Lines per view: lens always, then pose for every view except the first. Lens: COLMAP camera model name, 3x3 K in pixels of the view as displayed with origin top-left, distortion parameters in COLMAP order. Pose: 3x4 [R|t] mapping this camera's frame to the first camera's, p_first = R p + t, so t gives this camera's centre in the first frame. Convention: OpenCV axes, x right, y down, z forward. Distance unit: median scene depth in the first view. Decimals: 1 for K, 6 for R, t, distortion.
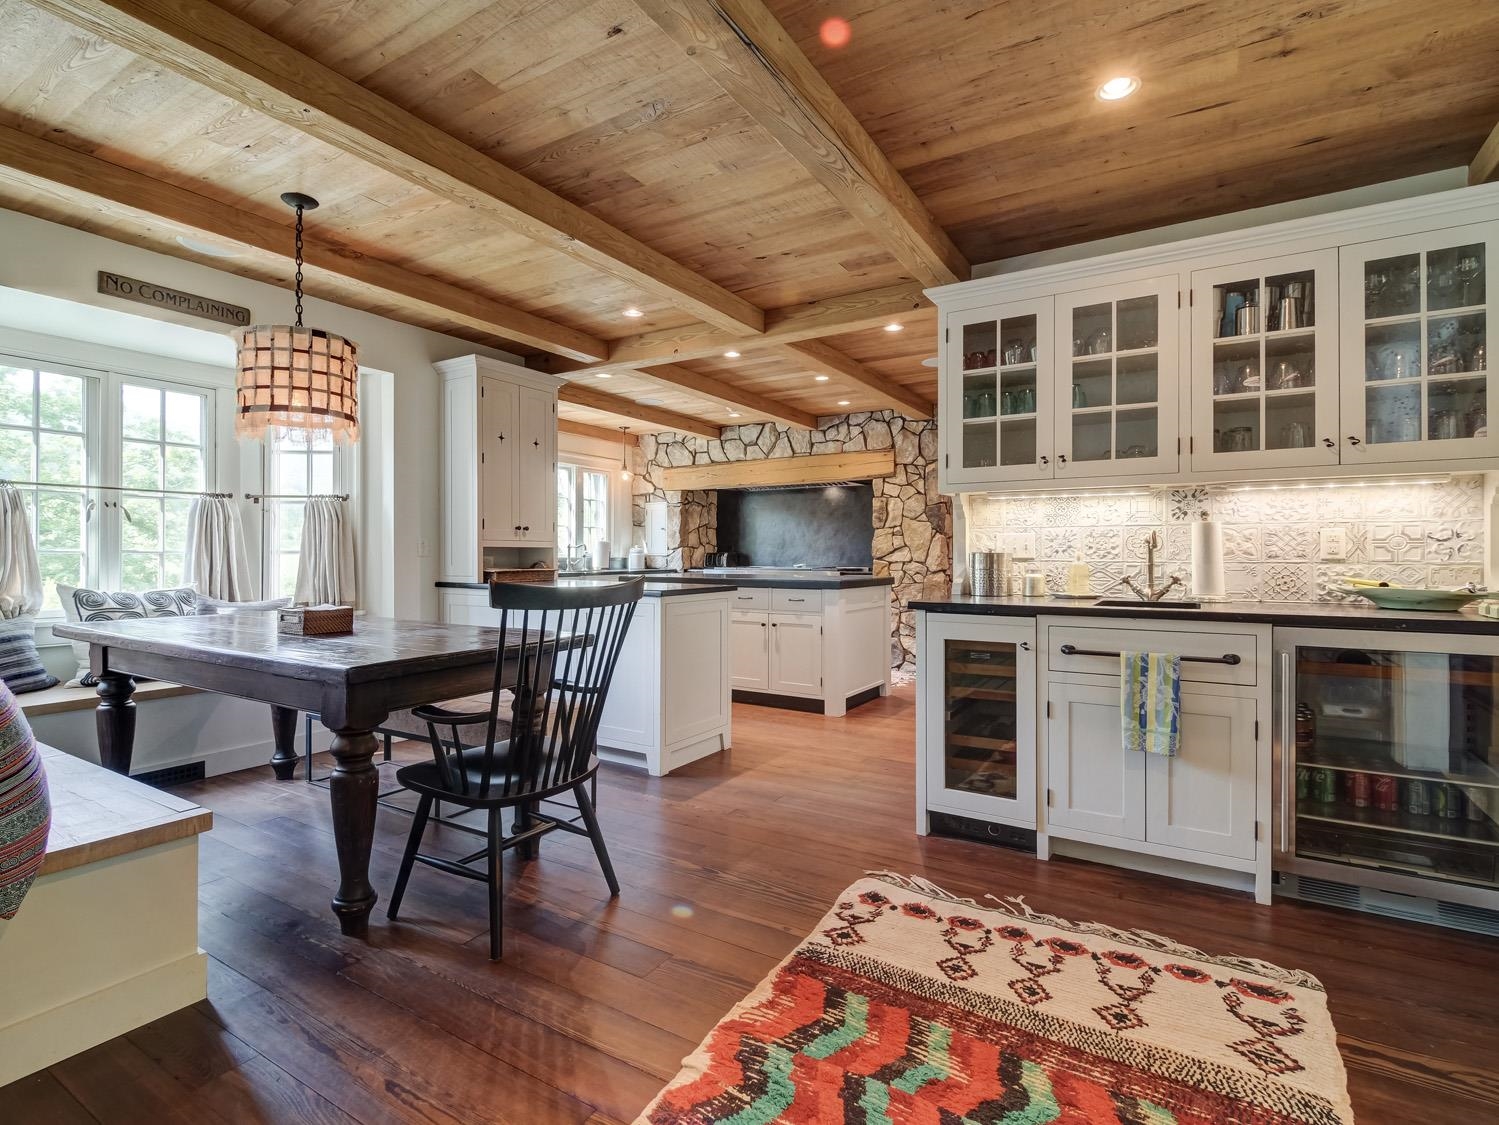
lens RADIAL K [[709.4, 0, 750.0], [0, 709.4, 558.9], [0, 0, 1]] dist [0.002483, -0.000921]
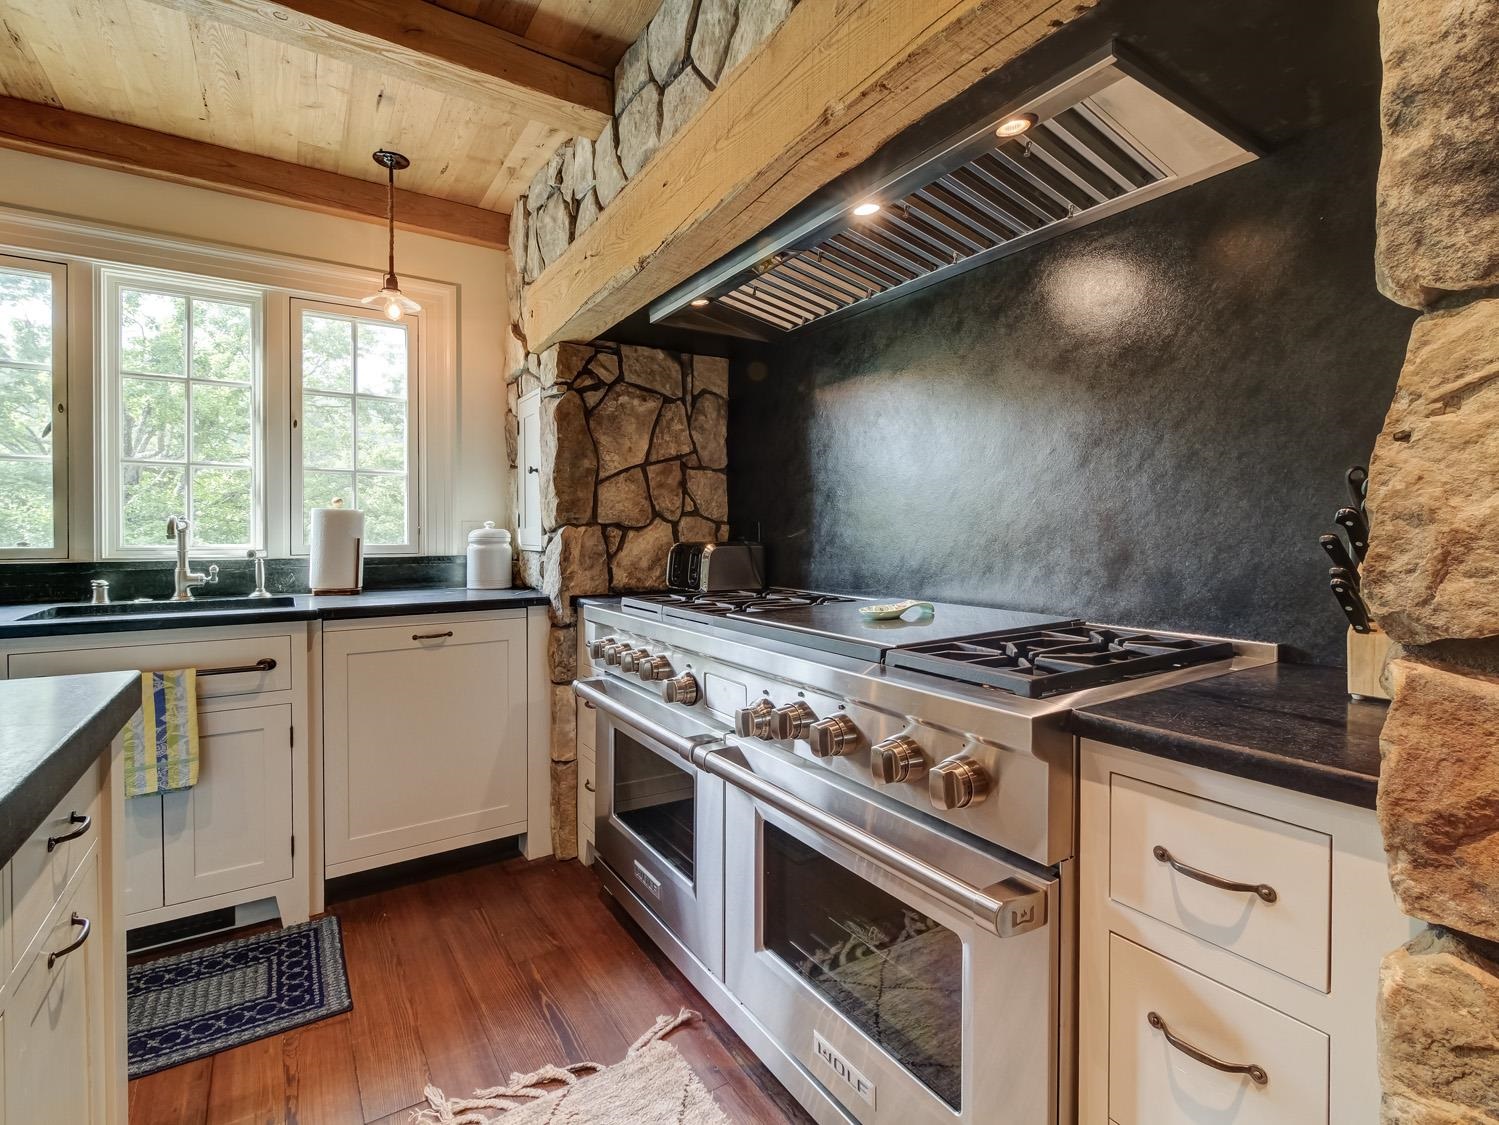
lens RADIAL K [[709.4, 0, 757.6], [0, 709.4, 554.2], [0, 0, 1]] dist [0.002483, -0.000921]
pose [[0.903890, 0.018243, -0.427376, 0.122312], [-0.009986, 0.999718, 0.021554, -0.011171], [0.427649, -0.015214, 0.903817, 0.773707]]
